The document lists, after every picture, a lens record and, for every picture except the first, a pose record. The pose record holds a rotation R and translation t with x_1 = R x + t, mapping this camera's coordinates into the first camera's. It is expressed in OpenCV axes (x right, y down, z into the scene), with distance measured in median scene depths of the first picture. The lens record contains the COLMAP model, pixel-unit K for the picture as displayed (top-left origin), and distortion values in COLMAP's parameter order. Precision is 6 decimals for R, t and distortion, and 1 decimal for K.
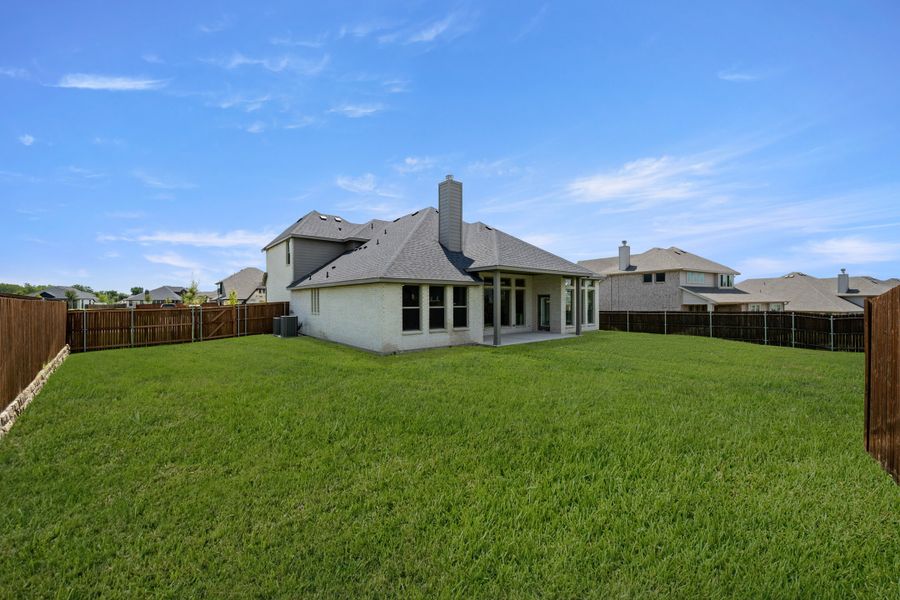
lens RADIAL K [[351.7, 0, 450.0], [0, 351.7, 300.0], [0, 0, 1]] dist [-0.001366, -0.000077]
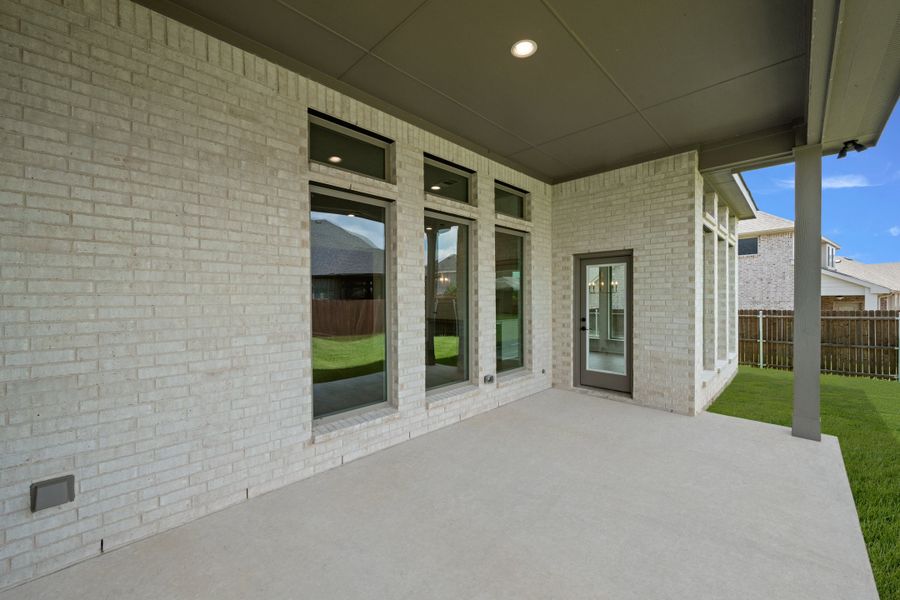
lens RADIAL K [[351.7, 0, 450.0], [0, 351.7, 300.0], [0, 0, 1]] dist [-0.001366, -0.000077]
pose [[0.994057, -0.006731, 0.108655, 0.127930], [0.006351, 0.999972, 0.003841, 0.018209], [-0.108678, -0.003128, 0.994072, 0.750890]]
